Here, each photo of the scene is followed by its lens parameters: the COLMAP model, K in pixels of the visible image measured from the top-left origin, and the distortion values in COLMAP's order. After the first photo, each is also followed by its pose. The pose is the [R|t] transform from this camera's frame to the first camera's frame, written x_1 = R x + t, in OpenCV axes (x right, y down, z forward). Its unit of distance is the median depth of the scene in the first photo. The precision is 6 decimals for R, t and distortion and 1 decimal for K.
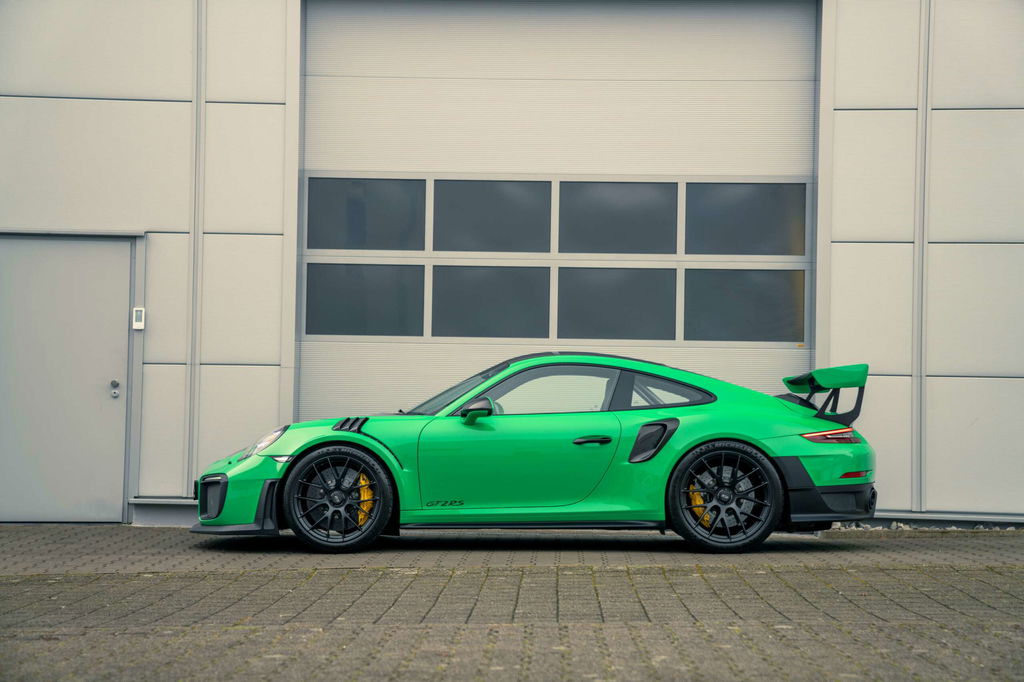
lens RADIAL K [[2079.8, 0, 512.0], [0, 2079.8, 341.0], [0, 0, 1]] dist [0.329600, 0.275332]
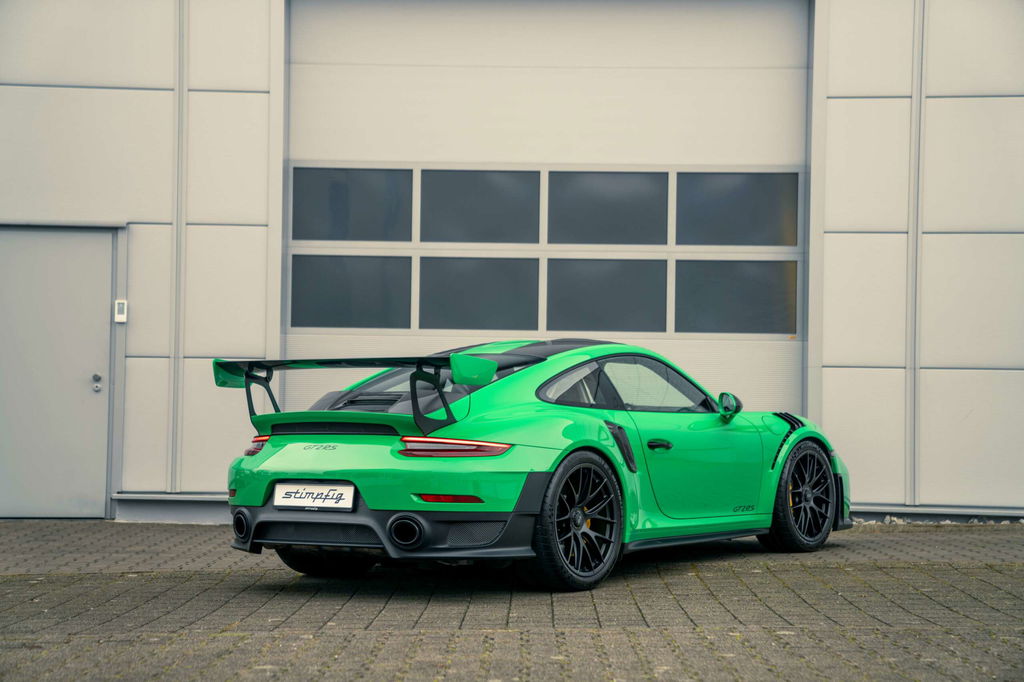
lens RADIAL K [[2079.3, 0, 508.7], [0, 2079.3, 349.0], [0, 0, 1]] dist [0.331417, 0.211335]
pose [[0.999971, -0.001547, 0.007463, -0.003694], [0.001462, 0.999934, 0.011369, -0.003952], [-0.007480, -0.011357, 0.999908, 0.014876]]
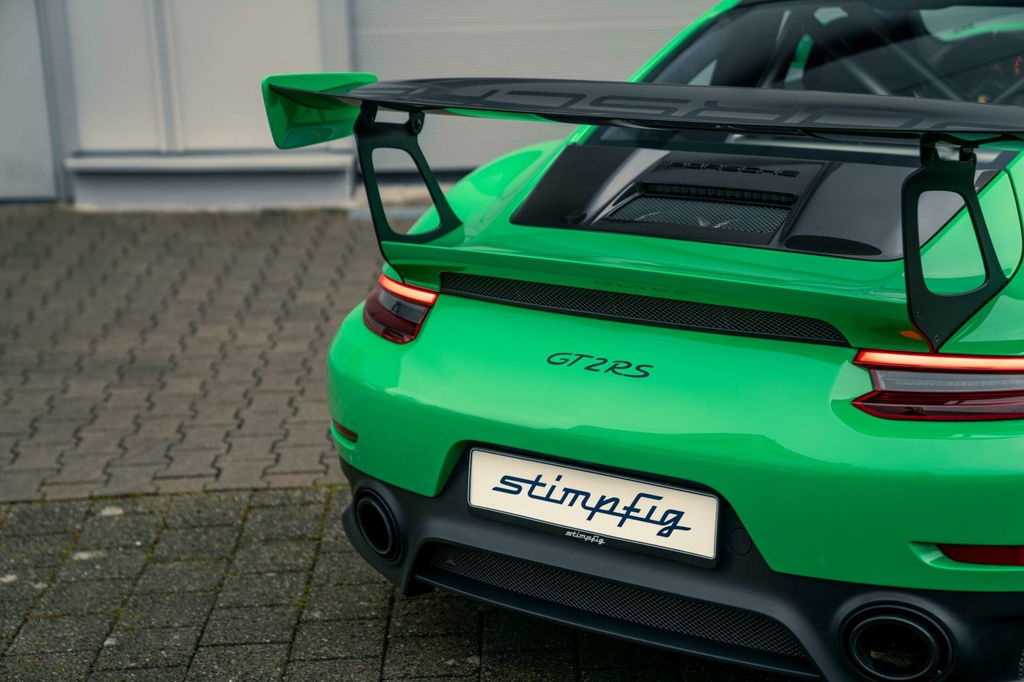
lens RADIAL K [[2079.3, 0, 508.7], [0, 2079.3, 349.0], [0, 0, 1]] dist [0.331417, 0.211335]
pose [[0.998562, -0.053613, -0.000044, -0.068731], [0.051250, 0.954311, 0.294388, -0.035753], [-0.015741, -0.293967, 0.955686, 0.458227]]
